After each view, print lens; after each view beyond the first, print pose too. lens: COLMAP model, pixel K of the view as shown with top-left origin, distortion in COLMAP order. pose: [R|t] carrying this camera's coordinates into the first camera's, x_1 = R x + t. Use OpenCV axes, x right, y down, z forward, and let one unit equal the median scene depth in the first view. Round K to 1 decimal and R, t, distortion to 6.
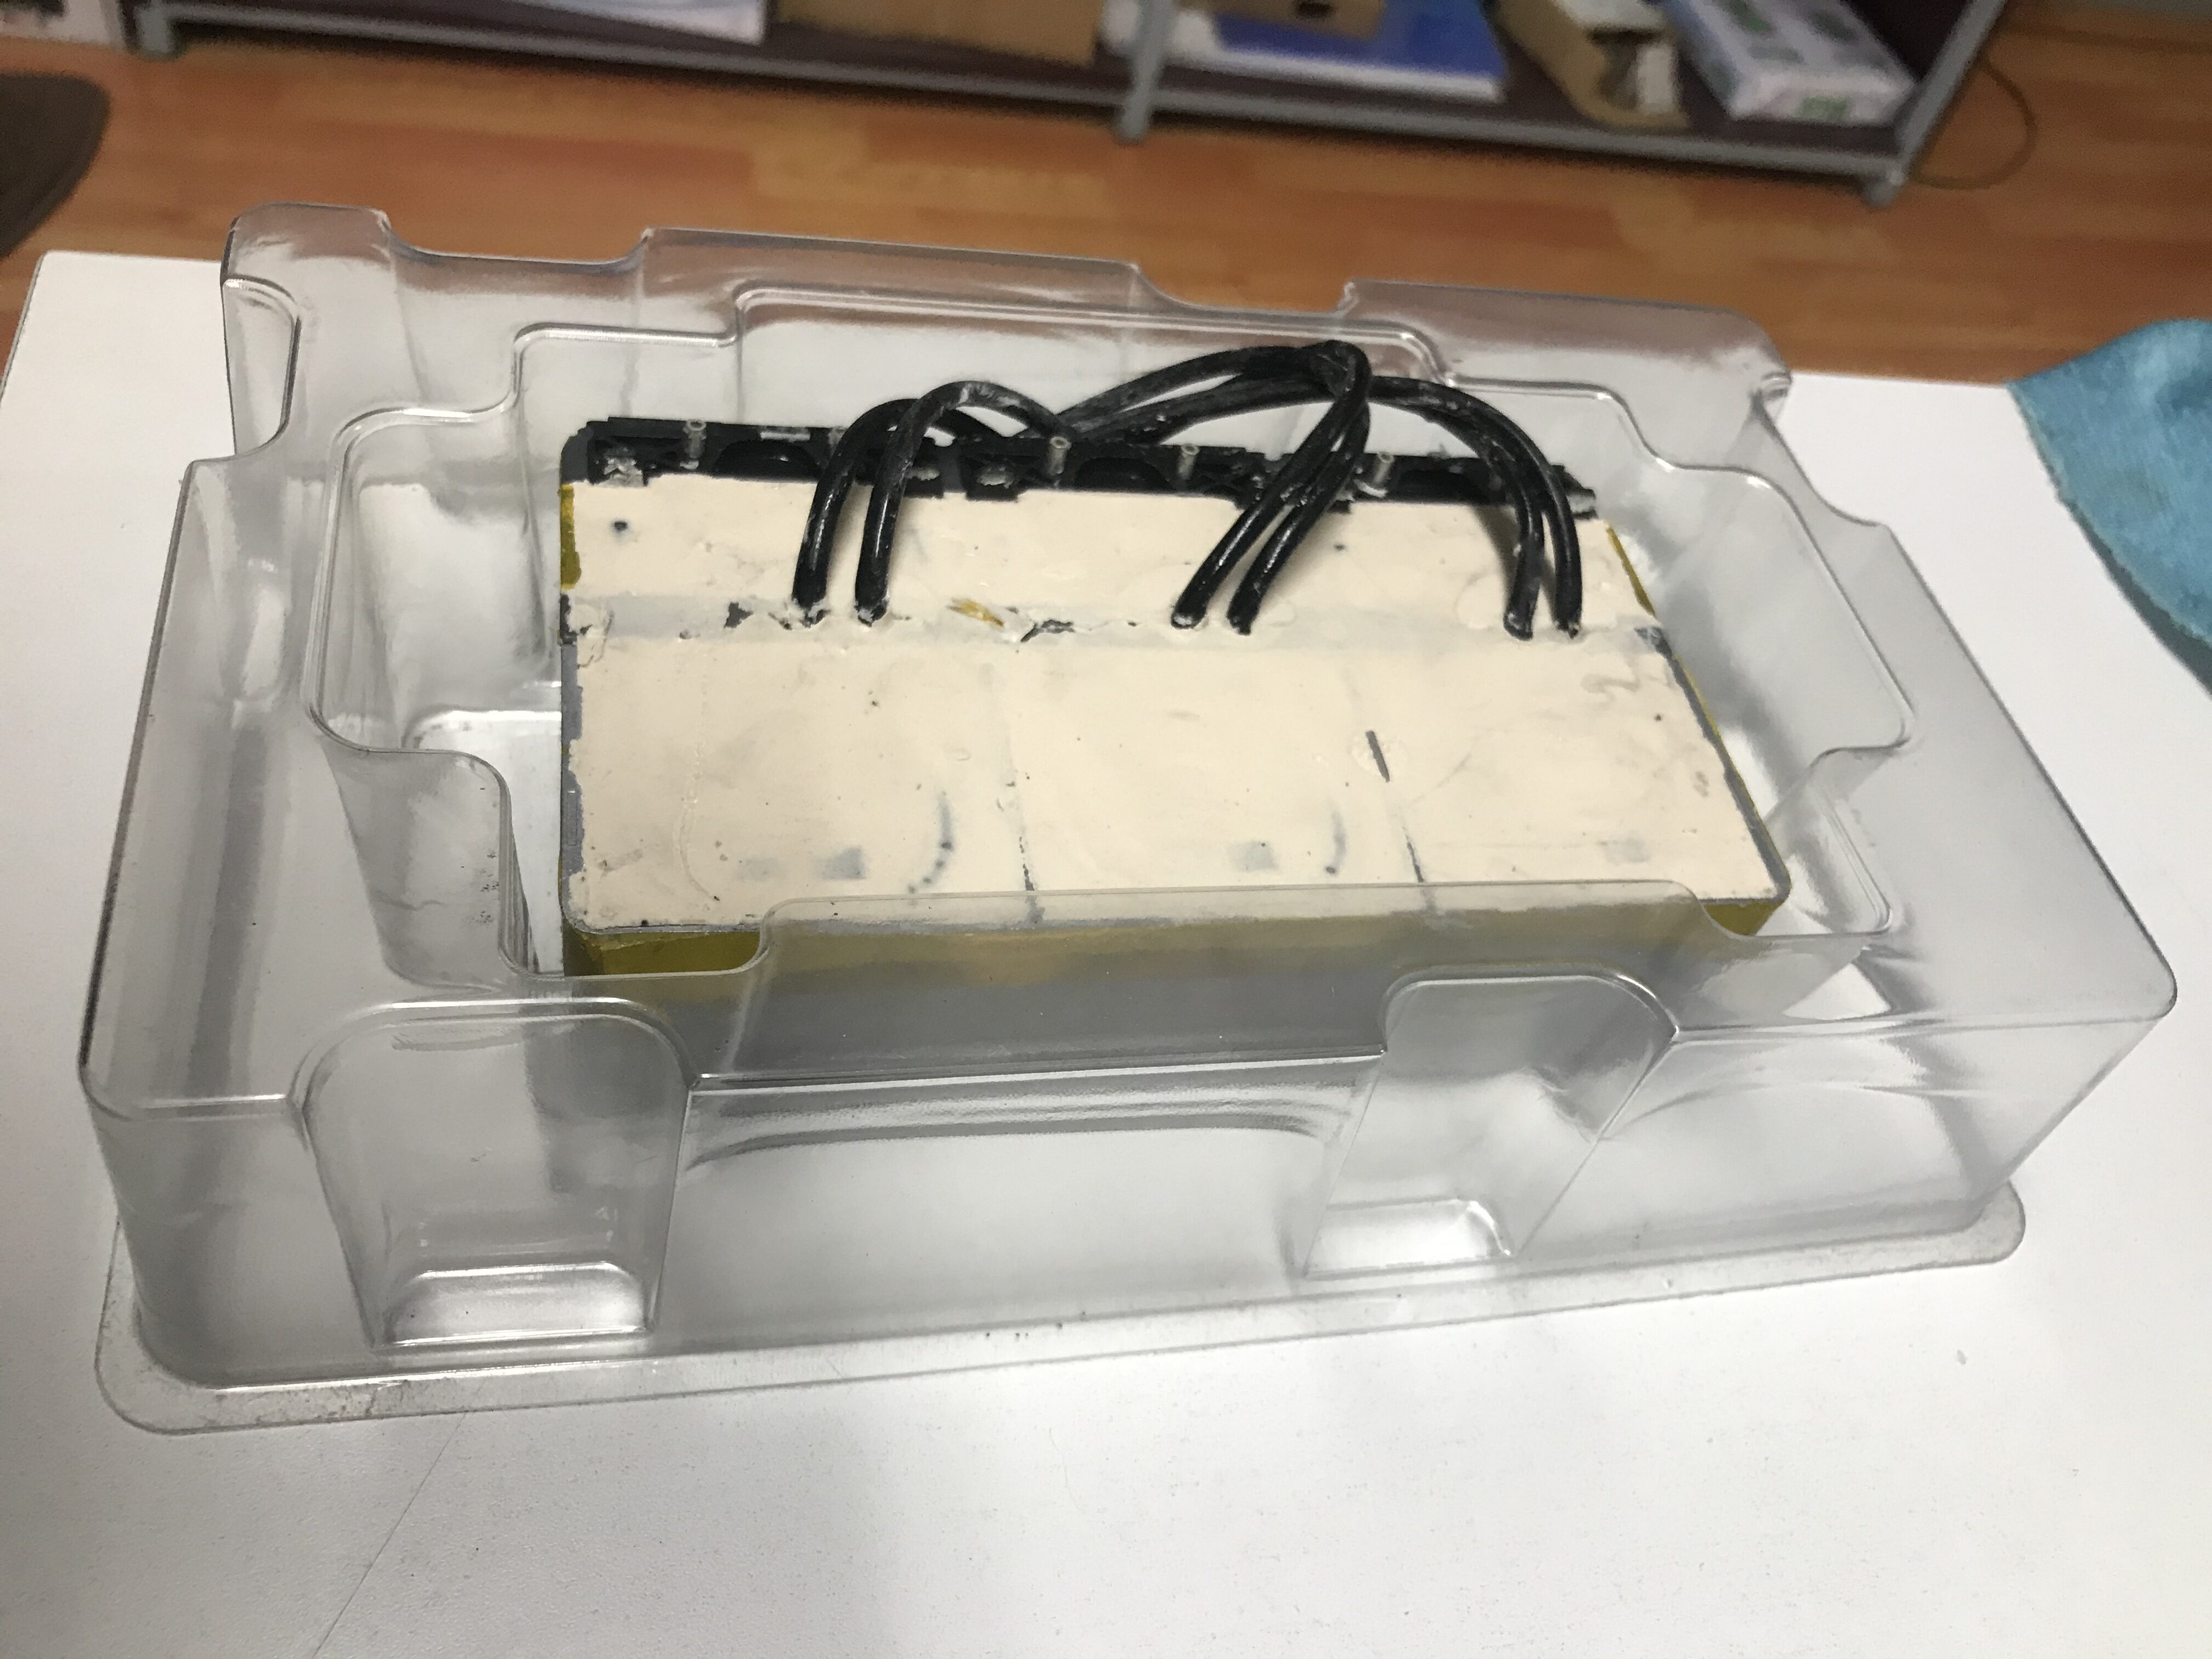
lens RADIAL K [[1839.8, 0, 1106.0], [0, 1839.8, 829.5], [0, 0, 1]] dist [0.073031, -0.117167]
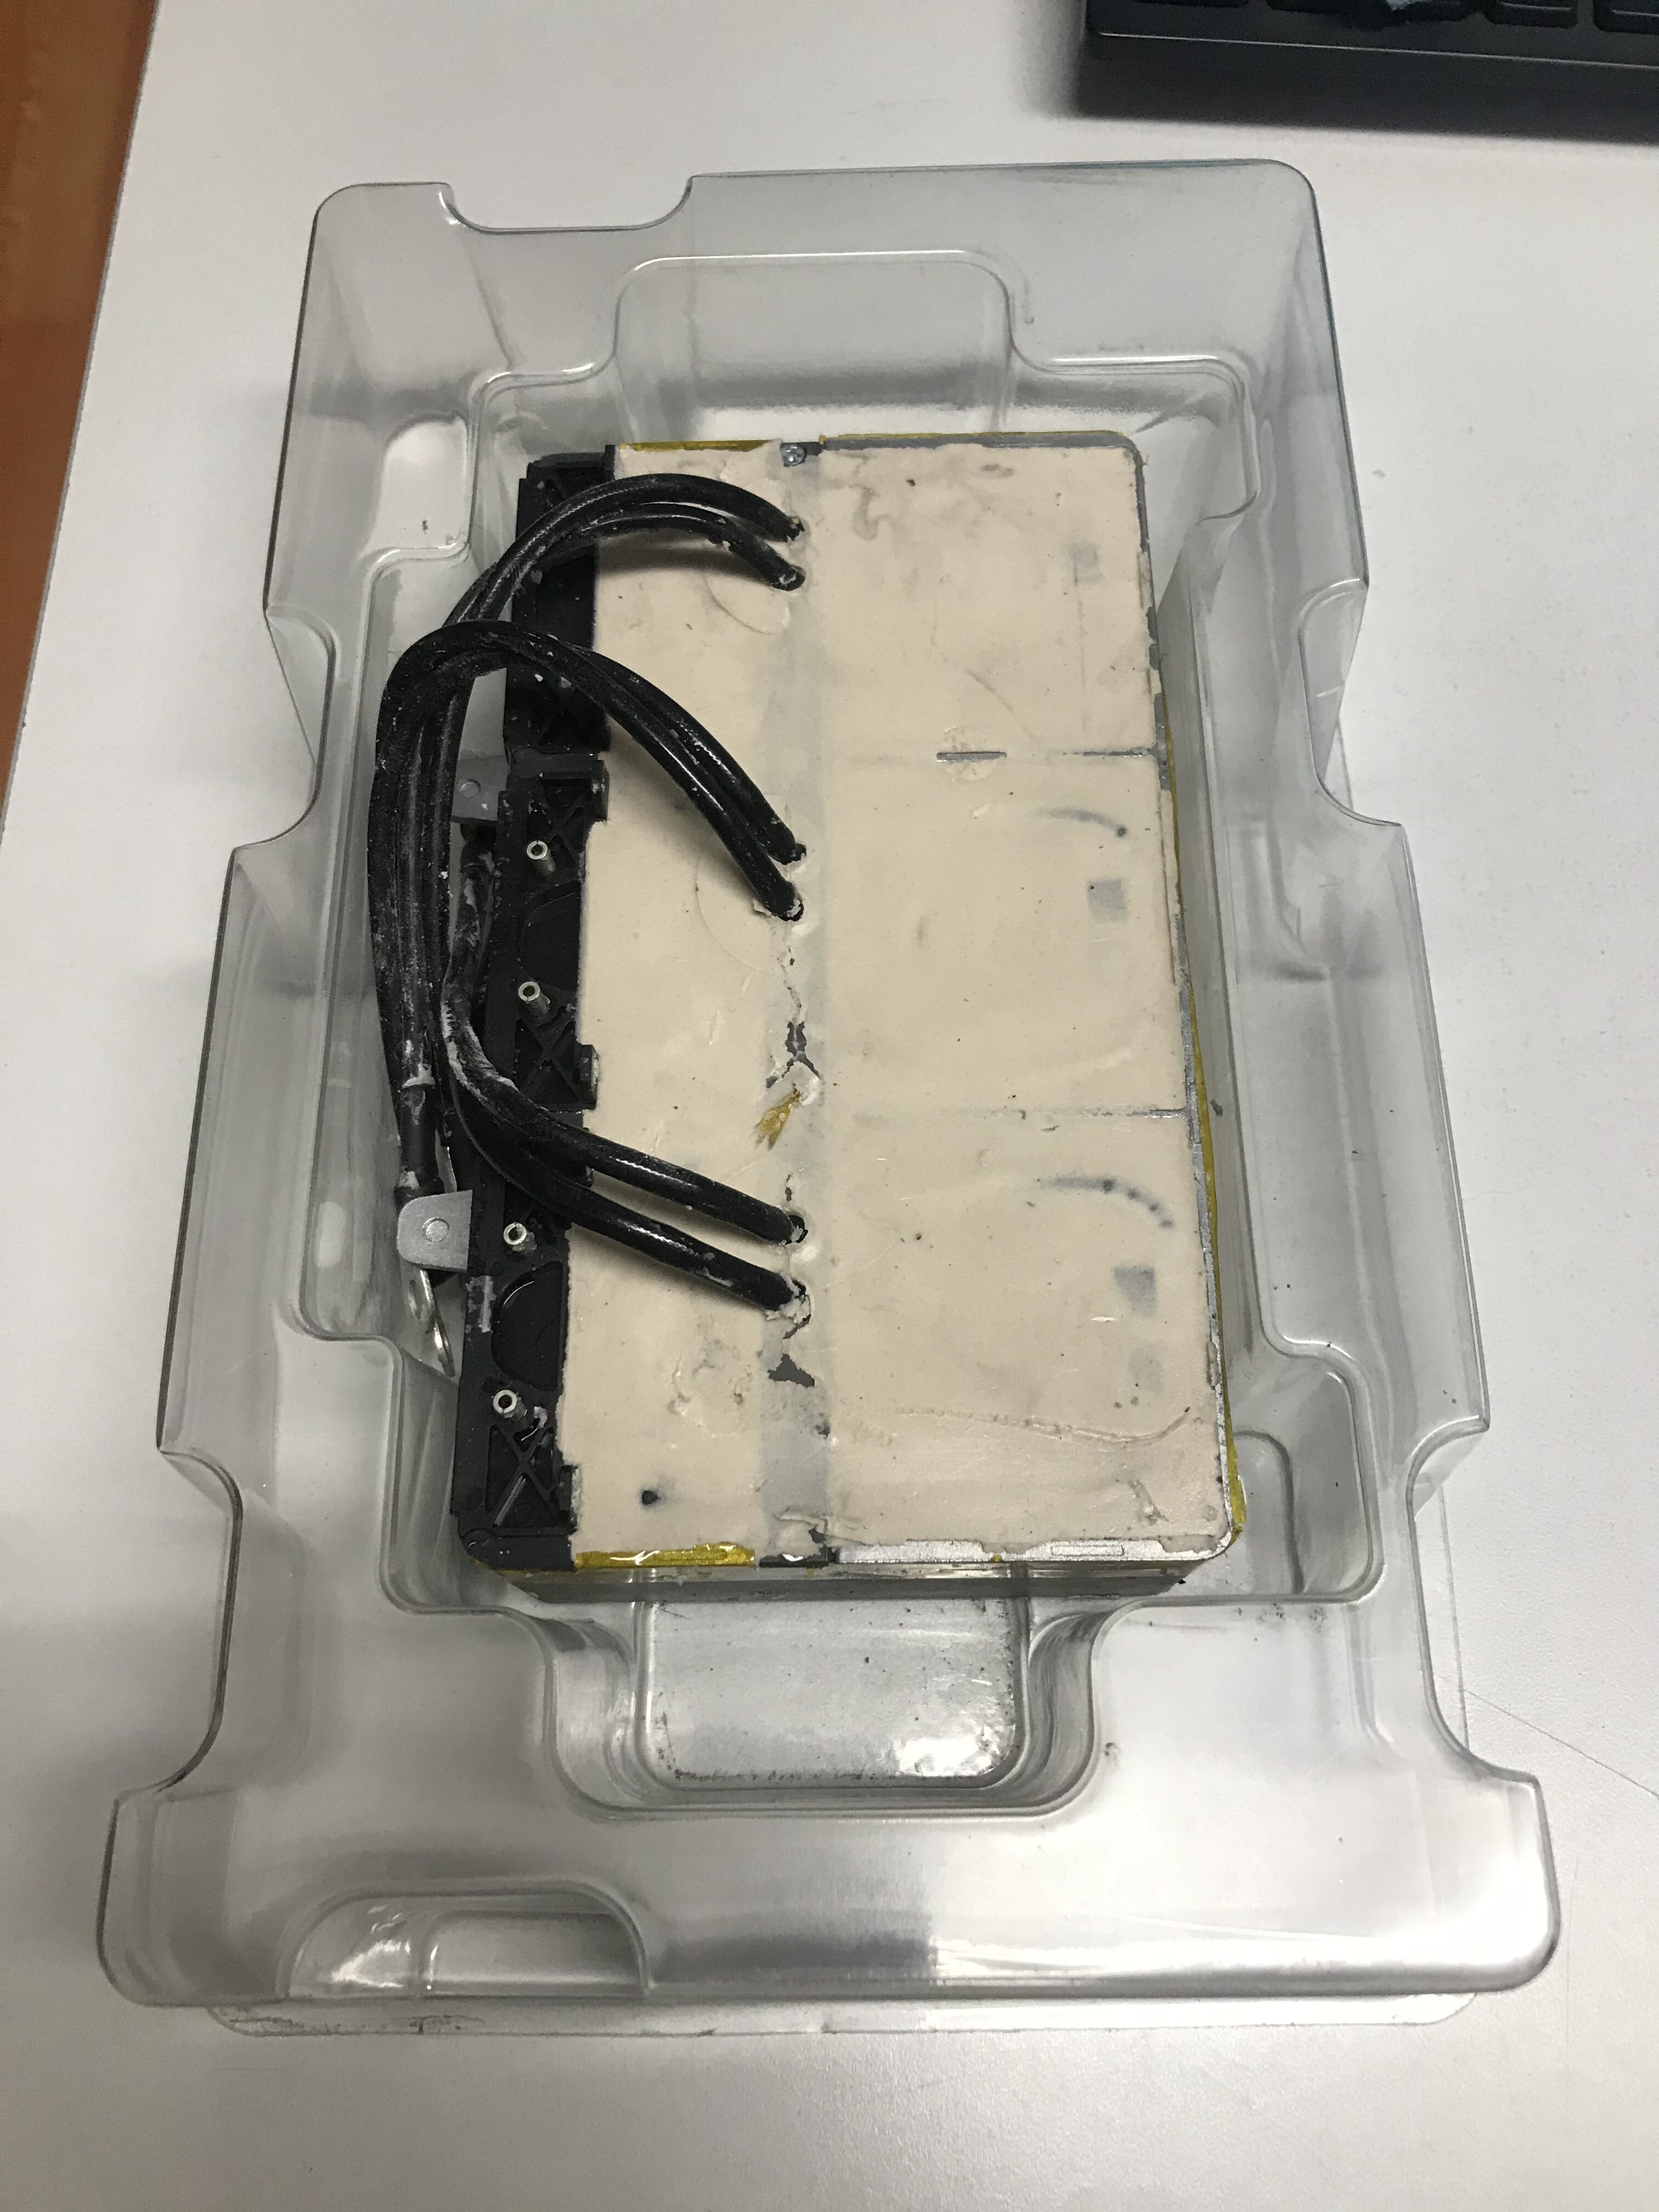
lens RADIAL K [[1839.8, 0, 829.5], [0, 1839.8, 1106.0], [0, 0, 1]] dist [0.073031, -0.117167]
pose [[0.163386, -0.973026, 0.162864, -0.209293], [0.790666, 0.227880, 0.568259, -0.621002], [-0.590045, 0.035925, 0.806571, 0.249095]]
